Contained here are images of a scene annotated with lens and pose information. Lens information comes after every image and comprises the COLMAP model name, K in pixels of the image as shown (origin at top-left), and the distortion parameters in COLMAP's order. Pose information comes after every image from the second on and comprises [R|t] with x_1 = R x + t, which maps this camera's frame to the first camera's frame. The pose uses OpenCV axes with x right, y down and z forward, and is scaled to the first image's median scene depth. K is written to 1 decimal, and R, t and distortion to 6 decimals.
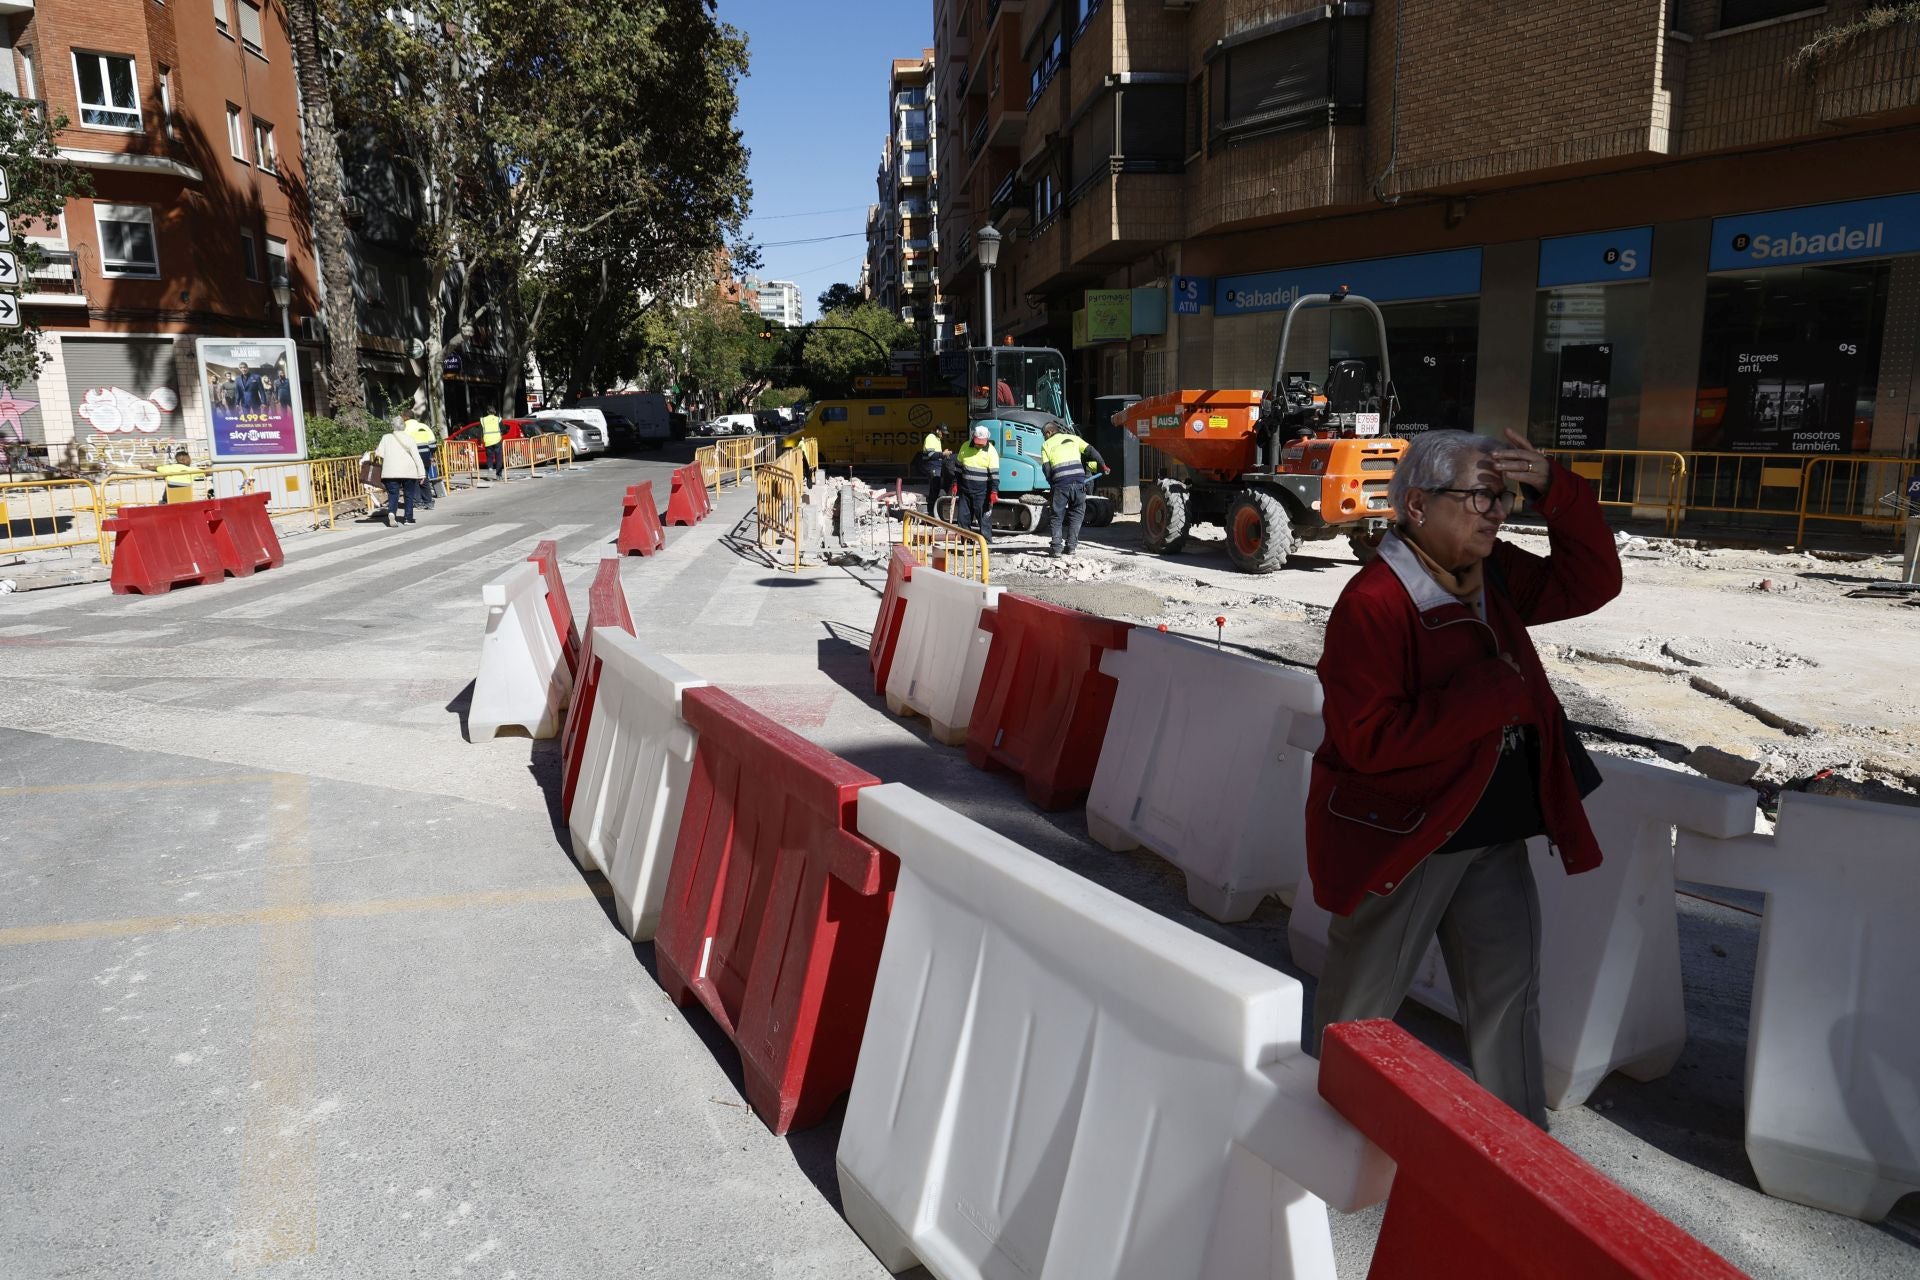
lens RADIAL K [[1271.3, 0, 960.8], [0, 1271.3, 649.1], [0, 0, 1]] dist [-0.006793, 0.012259]
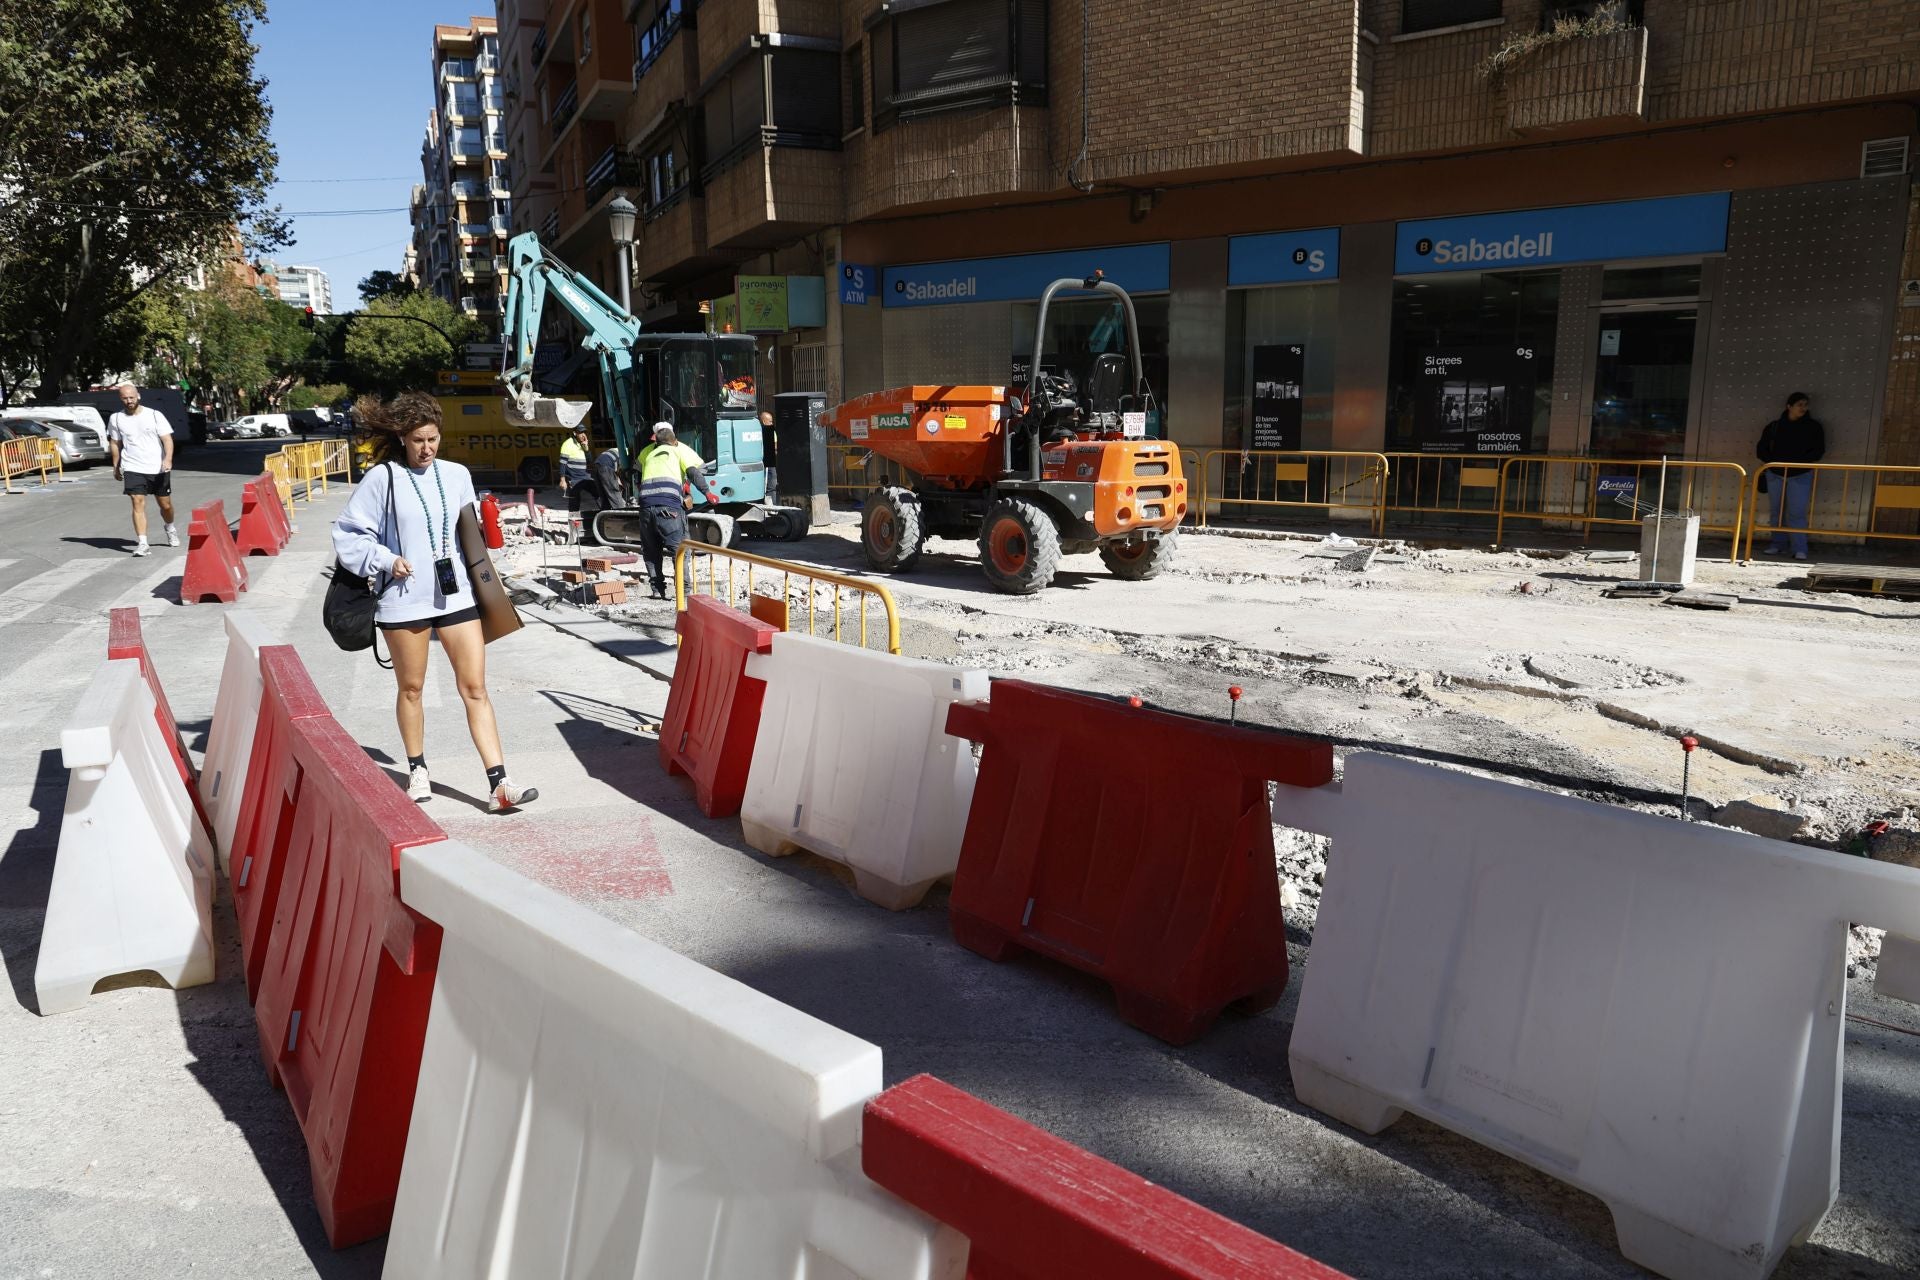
lens RADIAL K [[1271.3, 0, 960.8], [0, 1271.3, 649.1], [0, 0, 1]] dist [-0.006793, 0.012259]
pose [[0.946587, -0.055126, 0.317701, -0.070278], [0.055553, 0.998426, 0.007723, -0.024523], [-0.317627, 0.010339, 0.948159, 0.142776]]
